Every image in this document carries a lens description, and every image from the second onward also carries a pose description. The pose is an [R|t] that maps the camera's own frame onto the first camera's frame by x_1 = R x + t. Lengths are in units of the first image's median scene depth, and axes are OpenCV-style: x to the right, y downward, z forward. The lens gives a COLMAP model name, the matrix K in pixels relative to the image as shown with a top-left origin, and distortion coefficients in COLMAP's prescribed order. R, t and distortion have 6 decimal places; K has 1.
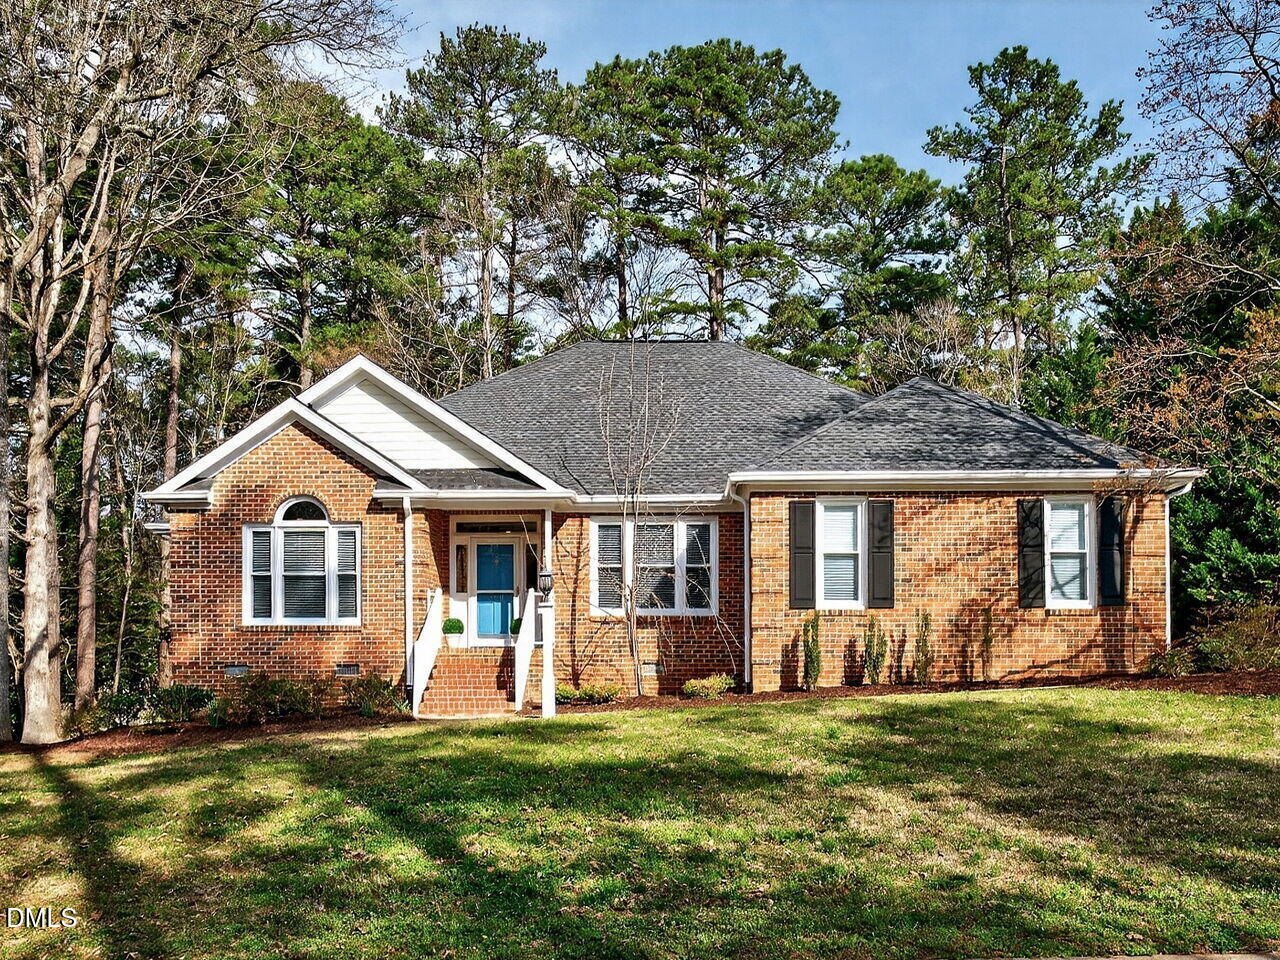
lens RADIAL K [[1175.9, 0, 685.4], [0, 1175.9, 589.8], [0, 0, 1]] dist [-0.001458, 0.003376]
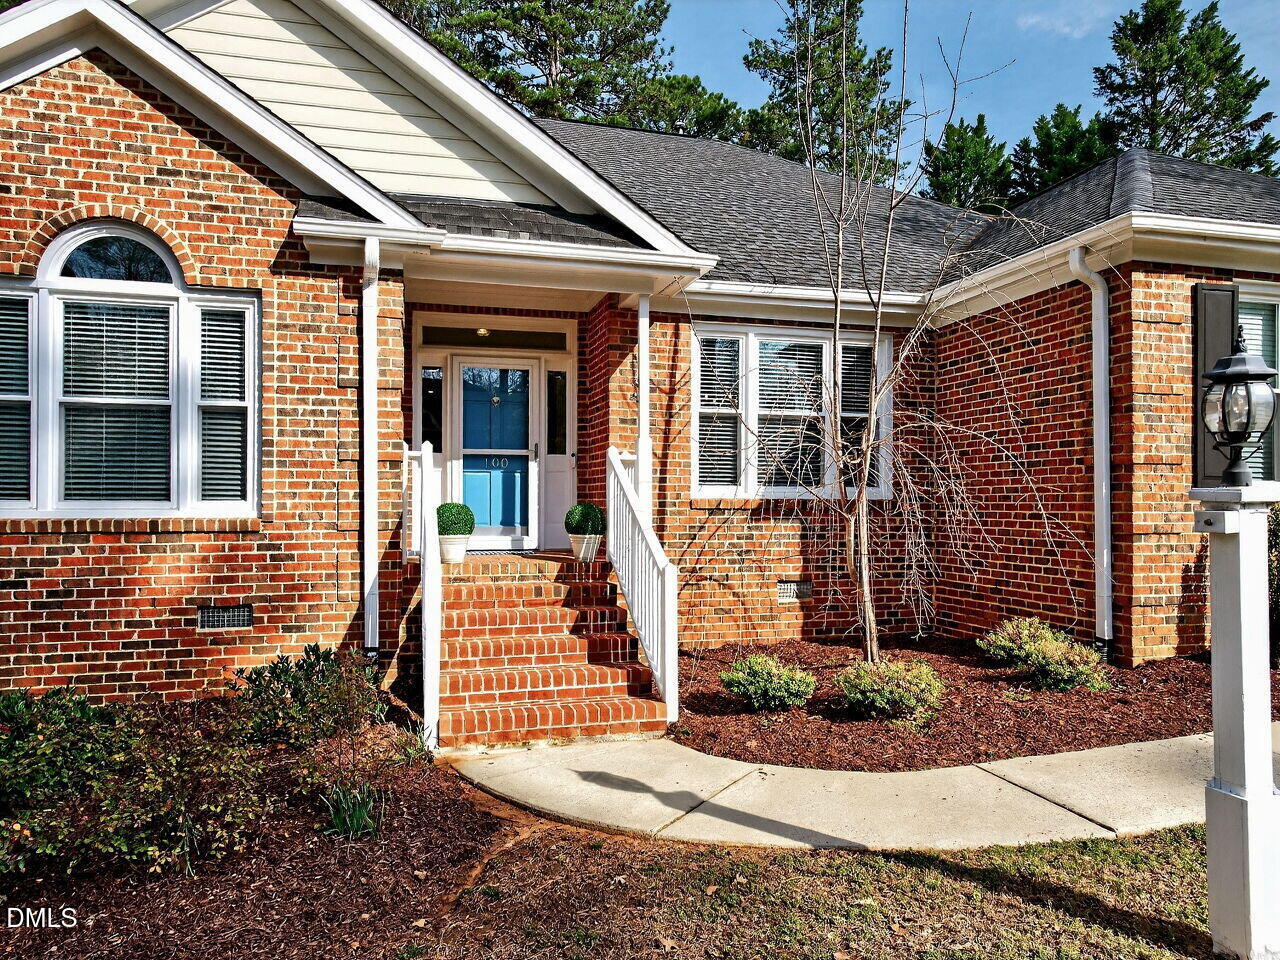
lens RADIAL K [[842.4, 0, 640.0], [0, 842.4, 480.0], [0, 0, 1]] dist [0.008824, 0.002216]
pose [[0.967535, 0.013900, 0.252356, -0.216121], [-0.019362, 0.999629, 0.019172, 0.006382], [-0.251996, -0.023436, 0.967444, 0.649594]]
